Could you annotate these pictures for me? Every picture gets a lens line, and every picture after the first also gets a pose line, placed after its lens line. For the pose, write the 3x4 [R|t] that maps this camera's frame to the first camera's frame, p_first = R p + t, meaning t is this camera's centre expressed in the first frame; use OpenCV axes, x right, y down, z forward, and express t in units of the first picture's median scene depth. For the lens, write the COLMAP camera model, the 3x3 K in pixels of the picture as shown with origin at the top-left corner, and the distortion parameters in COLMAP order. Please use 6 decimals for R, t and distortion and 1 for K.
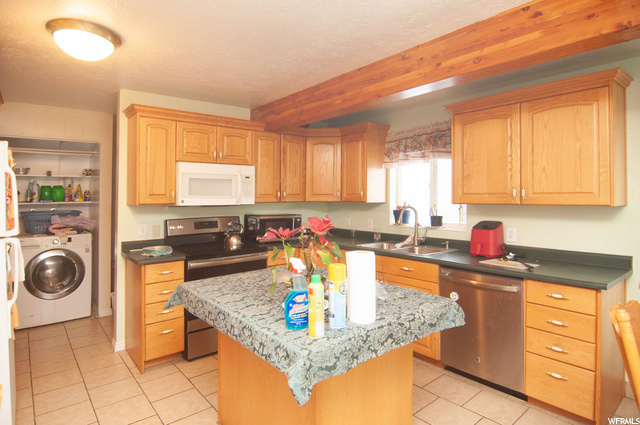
lens RADIAL K [[367.5, 0, 341.4], [0, 367.5, 195.3], [0, 0, 1]] dist [-0.001435, -0.002485]
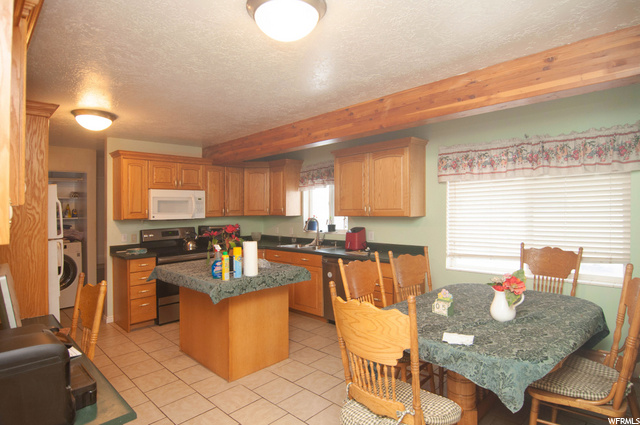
lens RADIAL K [[367.5, 0, 317.7], [0, 367.5, 207.8], [0, 0, 1]] dist [-0.001435, -0.002485]
pose [[0.999257, -0.012496, 0.036452, 0.151752], [0.012446, 0.999921, 0.001602, -0.012762], [-0.036469, -0.001147, 0.999334, -0.443804]]
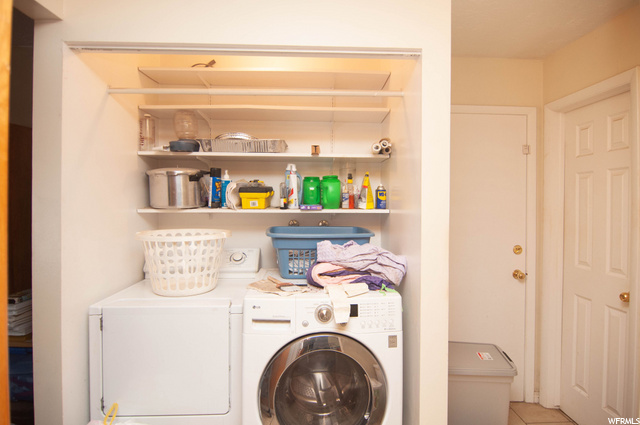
lens RADIAL K [[367.5, 0, 320.1], [0, 367.5, 212.2], [0, 0, 1]] dist [-0.001435, -0.002485]
pose [[0.763924, 0.010798, -0.645215, -0.660319], [-0.002481, 0.999902, 0.013797, 0.021700], [0.645301, -0.008939, 0.763876, 0.869038]]
